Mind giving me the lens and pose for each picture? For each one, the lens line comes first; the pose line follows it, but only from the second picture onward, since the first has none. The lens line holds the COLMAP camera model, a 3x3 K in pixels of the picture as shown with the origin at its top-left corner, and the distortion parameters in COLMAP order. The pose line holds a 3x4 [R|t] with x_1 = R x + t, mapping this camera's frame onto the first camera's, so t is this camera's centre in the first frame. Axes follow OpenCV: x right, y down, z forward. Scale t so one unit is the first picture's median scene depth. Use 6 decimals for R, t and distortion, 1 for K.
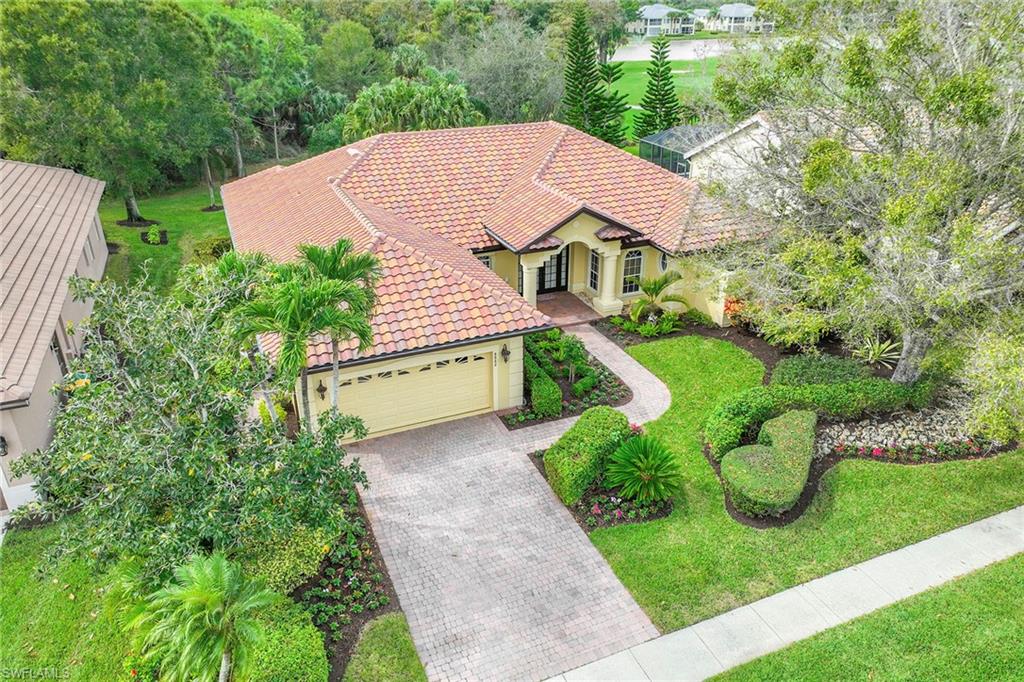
lens RADIAL K [[718.6, 0, 510.6], [0, 718.6, 342.0], [0, 0, 1]] dist [-0.002073, 0.022891]
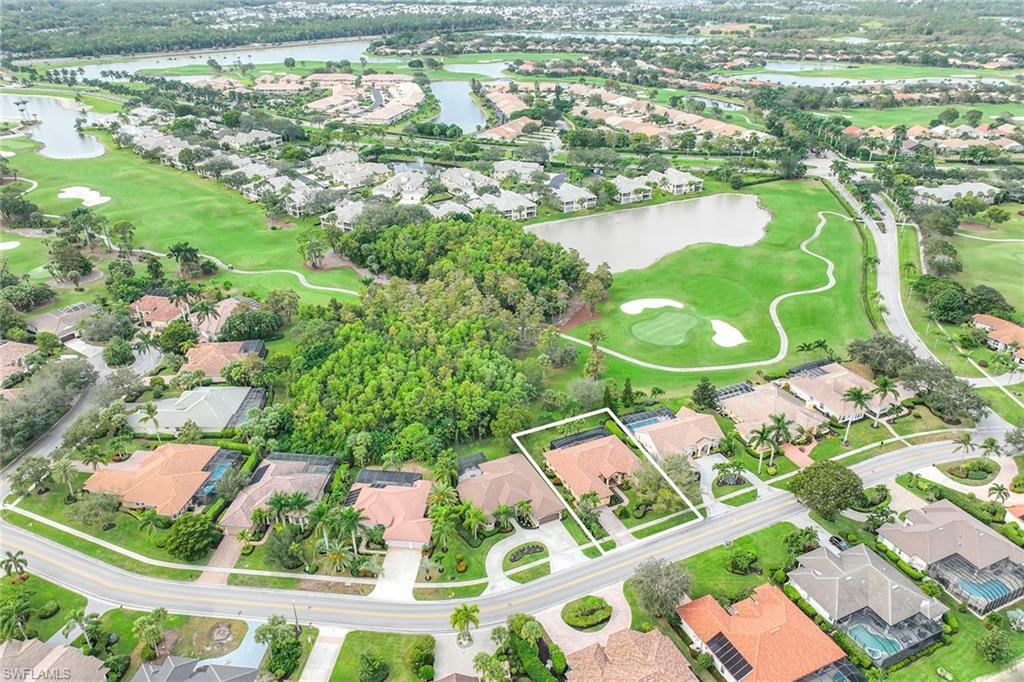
lens RADIAL K [[718.6, 0, 511.6], [0, 718.6, 338.7], [0, 0, 1]] dist [-0.002073, 0.022891]
pose [[0.999246, -0.011618, 0.037050, -1.090061], [0.010515, 0.999500, 0.029836, -1.610247], [-0.037378, -0.029424, 0.998868, -5.540763]]
